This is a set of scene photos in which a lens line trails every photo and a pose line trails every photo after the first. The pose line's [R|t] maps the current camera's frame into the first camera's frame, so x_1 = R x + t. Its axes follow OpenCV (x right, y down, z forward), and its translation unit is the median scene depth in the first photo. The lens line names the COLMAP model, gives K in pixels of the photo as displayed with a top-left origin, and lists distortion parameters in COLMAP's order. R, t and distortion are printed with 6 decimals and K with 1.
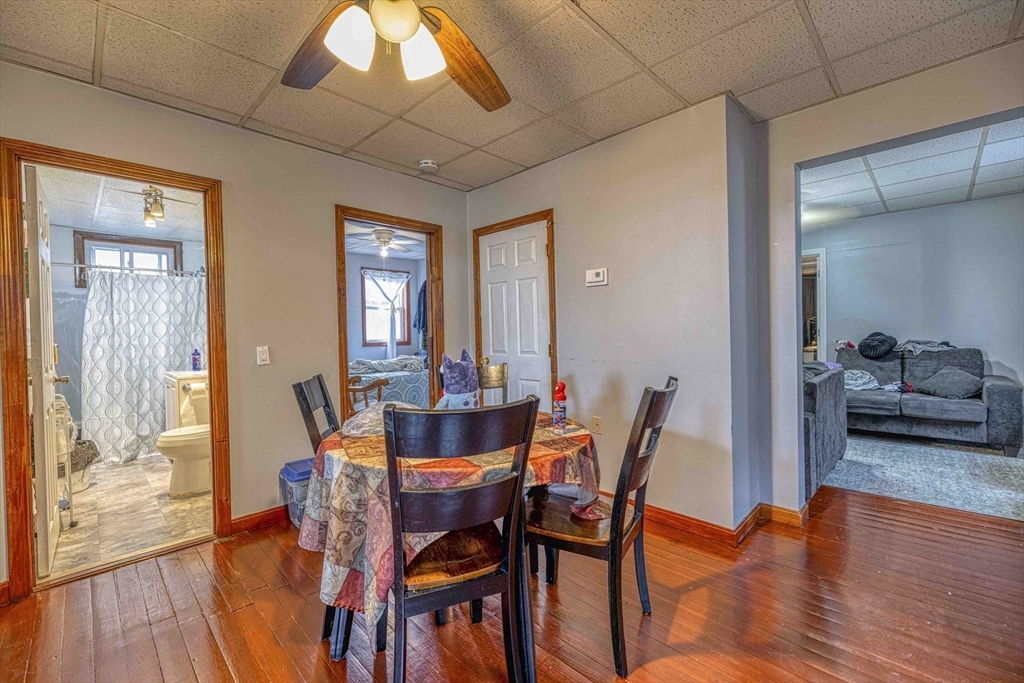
lens RADIAL K [[426.9, 0, 510.7], [0, 426.9, 336.5], [0, 0, 1]] dist [-0.001258, -0.000222]
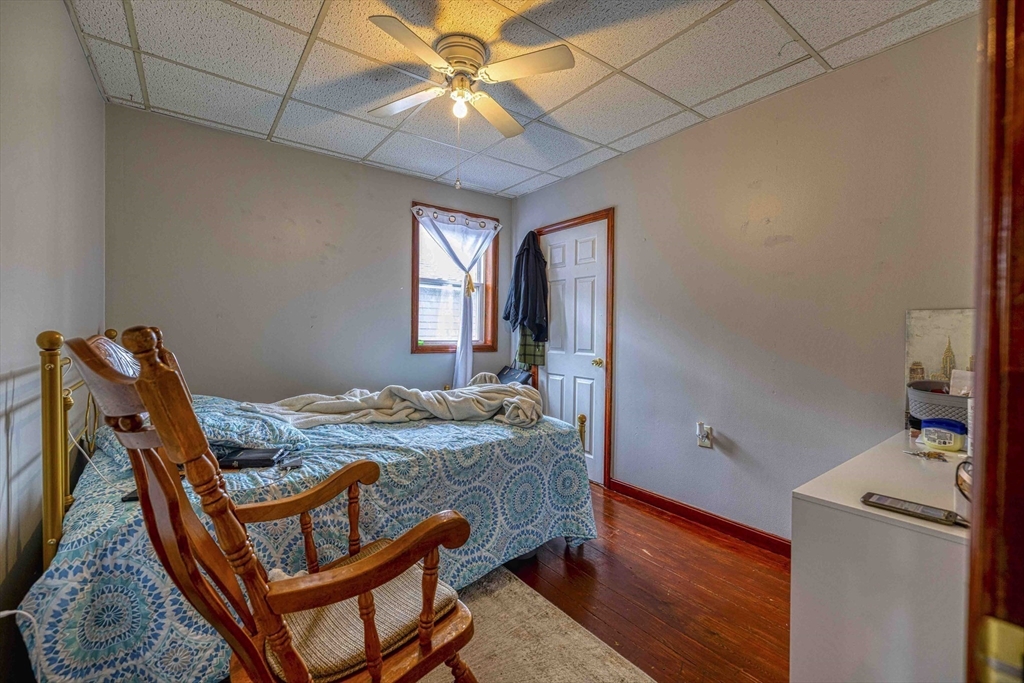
lens RADIAL K [[426.9, 0, 510.7], [0, 426.9, 336.5], [0, 0, 1]] dist [-0.001258, -0.000222]
pose [[0.988814, 0.031382, -0.145814, -0.140922], [-0.031178, 0.999507, 0.003683, -0.002154], [0.145857, 0.000904, 0.989305, 0.469242]]
